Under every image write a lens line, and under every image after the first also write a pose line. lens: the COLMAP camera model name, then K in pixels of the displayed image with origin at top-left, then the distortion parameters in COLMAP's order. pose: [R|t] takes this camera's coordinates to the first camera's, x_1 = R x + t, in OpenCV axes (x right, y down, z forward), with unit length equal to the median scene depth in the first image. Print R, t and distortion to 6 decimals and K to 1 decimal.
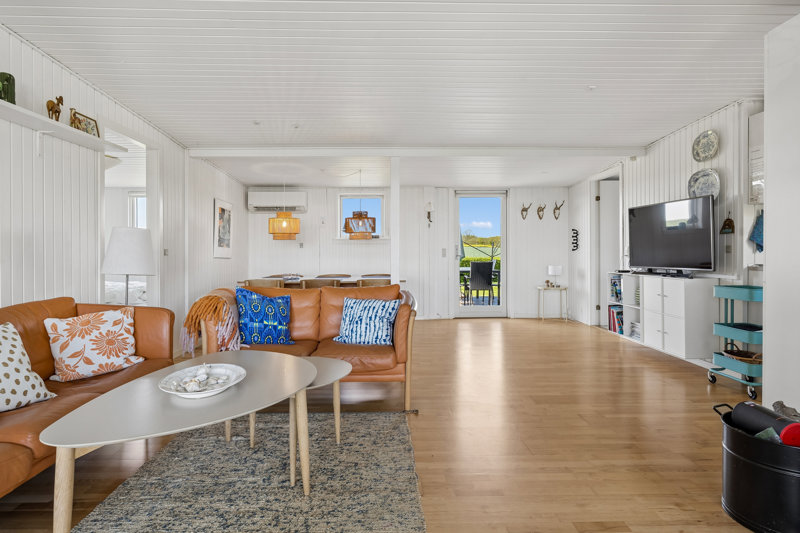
lens RADIAL K [[453.0, 0, 391.5], [0, 453.0, 255.9], [0, 0, 1]] dist [-0.004672, 0.000827]
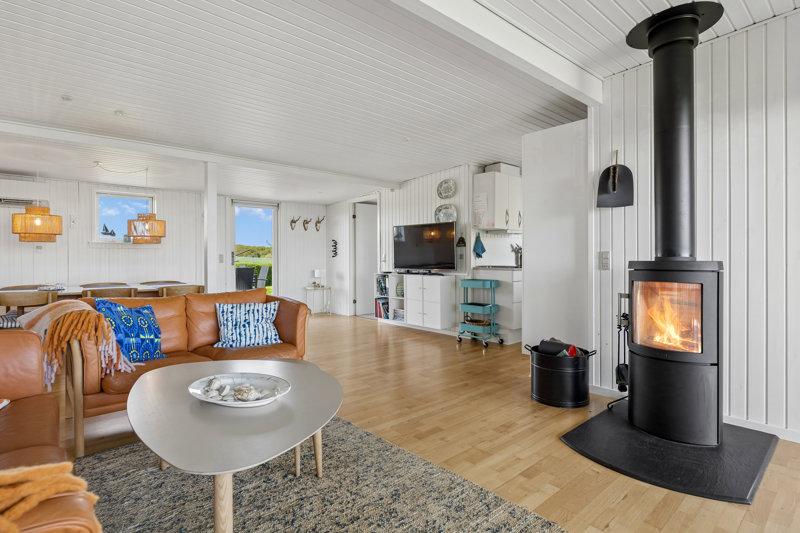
lens RADIAL K [[411.0, 0, 396.7], [0, 411.0, 260.4], [0, 0, 1]] dist [-0.004907, -0.000749]
pose [[0.758764, -0.000036, 0.651366, -0.340827], [0.002927, 0.999990, -0.003354, 0.002571], [-0.651359, 0.004451, 0.758756, 0.057996]]
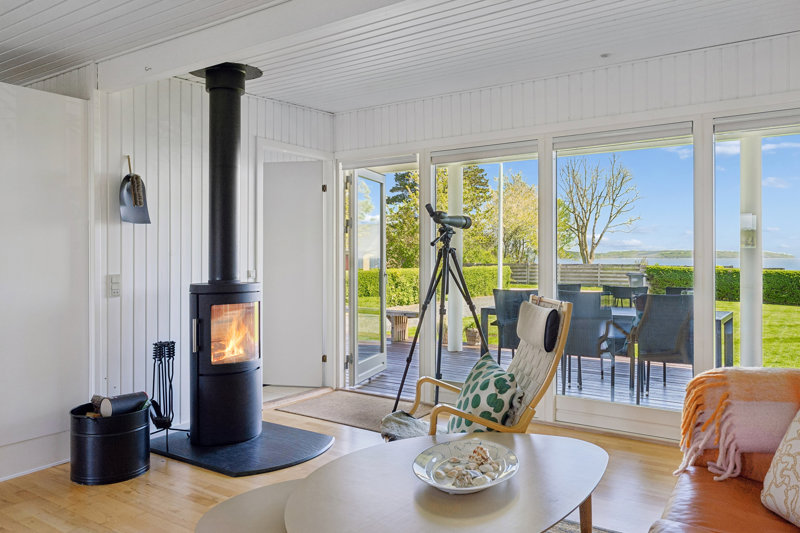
lens RADIAL K [[589.5, 0, 399.9], [0, 589.5, 261.4], [0, 0, 1]] dist [-0.010515, 0.004265]
pose [[-0.821992, 0.002787, 0.569493, -0.417910], [0.011998, 0.999851, 0.012425, -0.042331], [-0.569373, 0.017046, -0.821902, 0.882451]]
